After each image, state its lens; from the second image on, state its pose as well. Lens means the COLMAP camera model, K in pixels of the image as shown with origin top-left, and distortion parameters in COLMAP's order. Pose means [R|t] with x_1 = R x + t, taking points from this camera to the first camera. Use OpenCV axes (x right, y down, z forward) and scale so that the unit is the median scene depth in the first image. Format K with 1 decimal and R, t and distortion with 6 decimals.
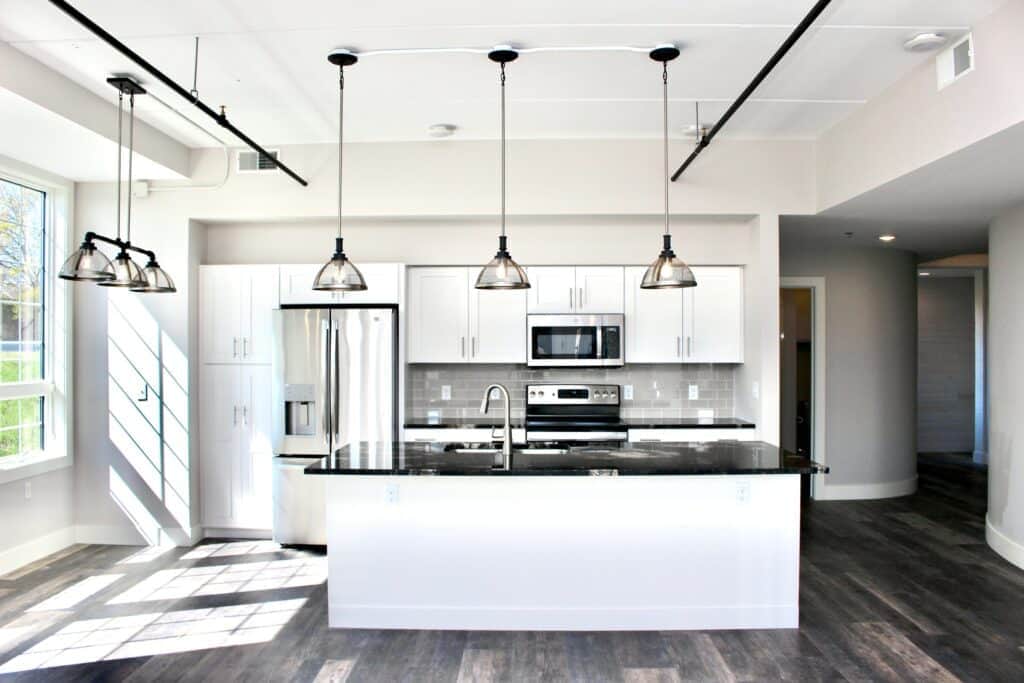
lens RADIAL K [[853.1, 0, 512.0], [0, 853.1, 341.5], [0, 0, 1]] dist [-0.073063, 0.006525]
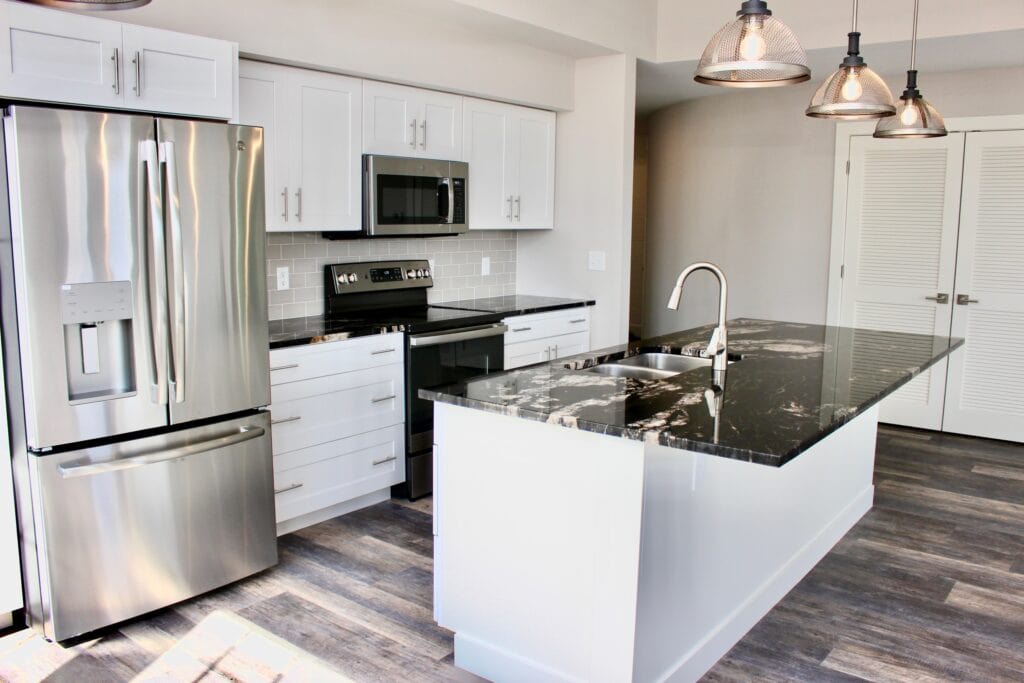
lens RADIAL K [[853.1, 0, 512.0], [0, 853.1, 341.5], [0, 0, 1]] dist [-0.073063, 0.006525]
pose [[0.592441, -0.110590, 0.797988, -0.446216], [-0.016225, 0.988694, 0.149065, 0.010424], [-0.805451, -0.101259, 0.583948, 0.532999]]
